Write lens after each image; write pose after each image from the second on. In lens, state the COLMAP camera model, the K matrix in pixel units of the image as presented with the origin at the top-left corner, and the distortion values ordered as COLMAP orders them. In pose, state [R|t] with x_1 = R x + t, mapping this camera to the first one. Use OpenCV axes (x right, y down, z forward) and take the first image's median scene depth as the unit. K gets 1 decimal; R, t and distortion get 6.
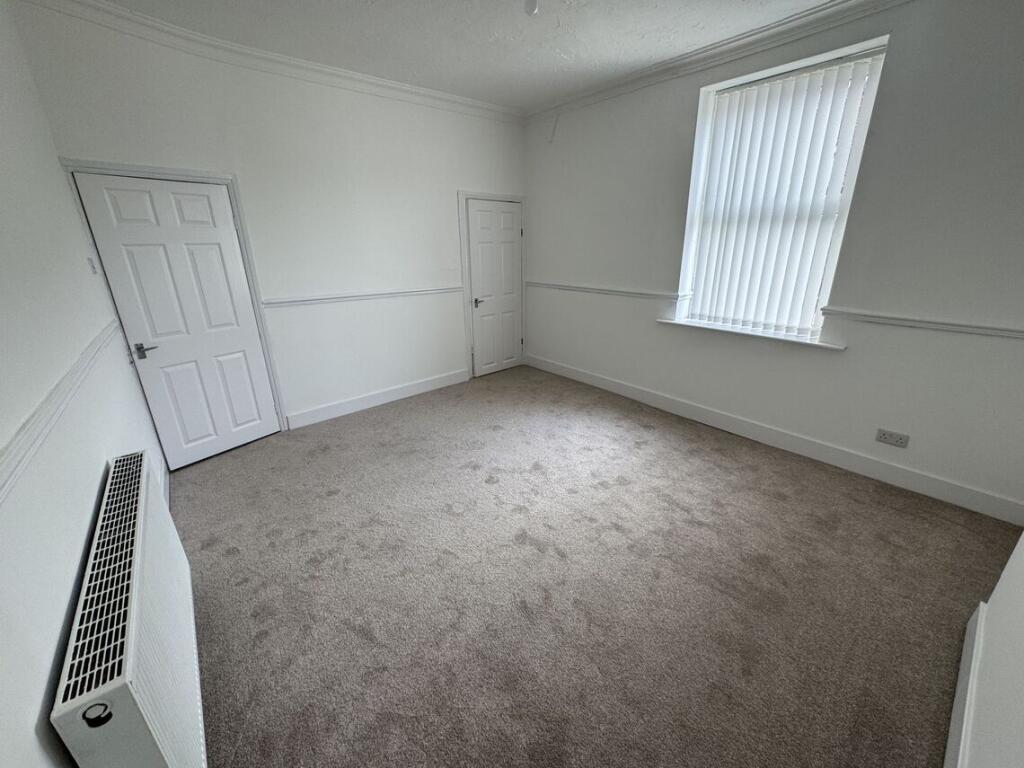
lens RADIAL K [[406.7, 0, 508.5], [0, 406.7, 373.0], [0, 0, 1]] dist [-0.000728, 0.001103]
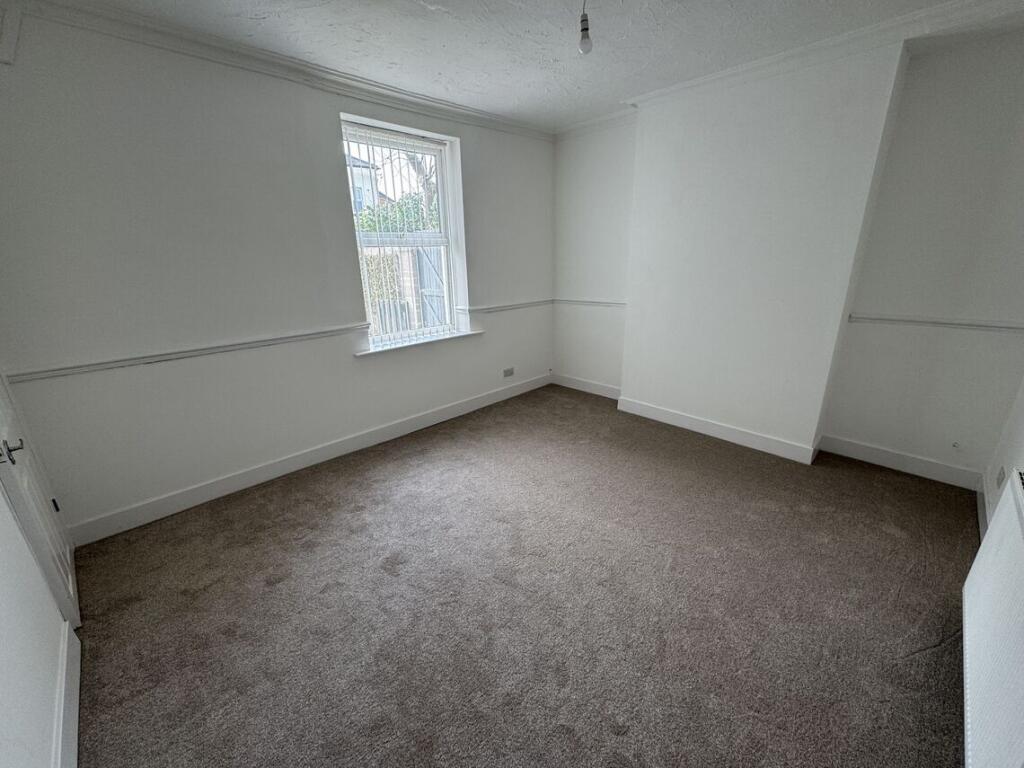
lens RADIAL K [[406.7, 0, 513.3], [0, 406.7, 374.2], [0, 0, 1]] dist [-0.000728, 0.001103]
pose [[-0.080146, -0.271905, 0.958981, -0.595660], [0.329850, 0.900638, 0.282930, -0.255841], [-0.940625, 0.338996, 0.017505, 0.740085]]
